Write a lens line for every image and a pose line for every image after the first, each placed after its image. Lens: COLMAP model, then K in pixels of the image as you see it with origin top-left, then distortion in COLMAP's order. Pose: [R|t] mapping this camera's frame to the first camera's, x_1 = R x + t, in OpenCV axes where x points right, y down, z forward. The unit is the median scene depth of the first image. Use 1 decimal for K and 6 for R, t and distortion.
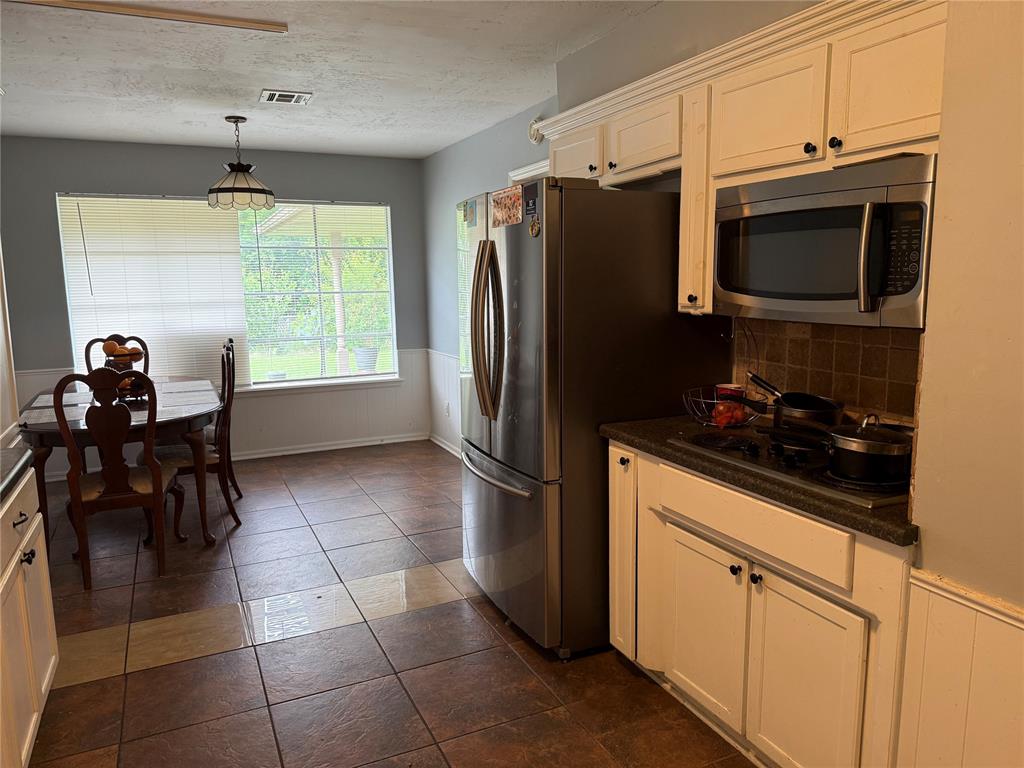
lens RADIAL K [[698.6, 0, 512.5], [0, 698.6, 380.7], [0, 0, 1]] dist [0.087736, -0.142605]
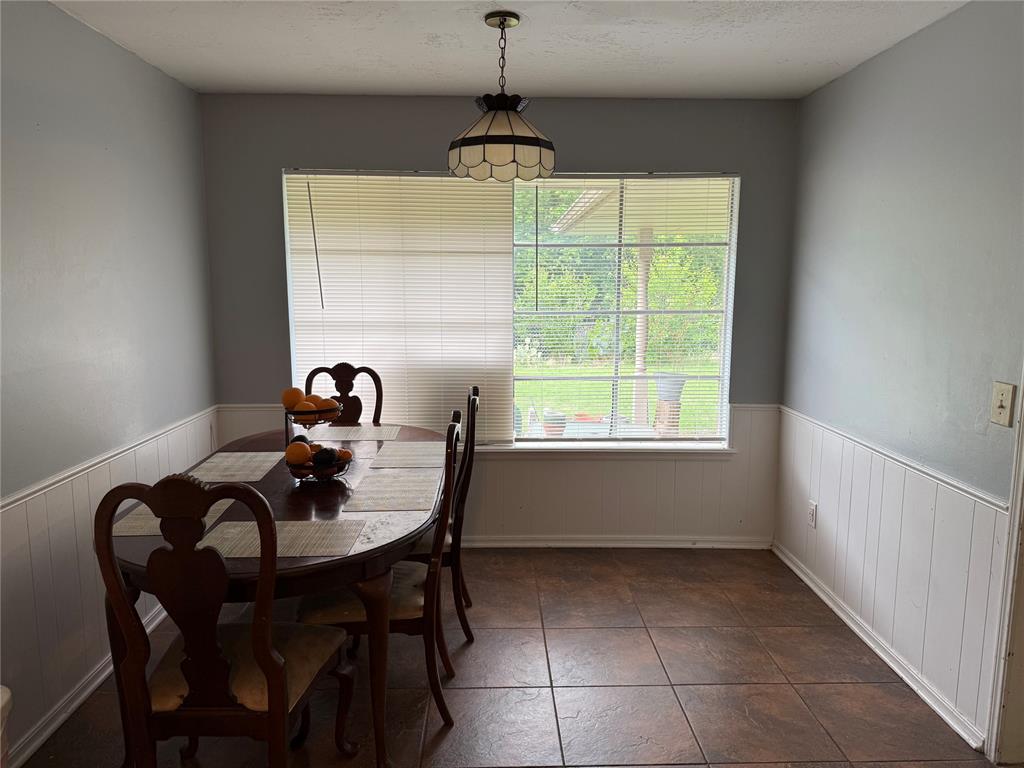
lens RADIAL K [[698.6, 0, 512.5], [0, 698.6, 380.7], [0, 0, 1]] dist [0.087736, -0.142605]
pose [[0.913017, 0.076351, -0.400712, -0.107636], [-0.078281, 0.996864, 0.011580, -0.068523], [0.400339, 0.020796, 0.916131, 0.400540]]
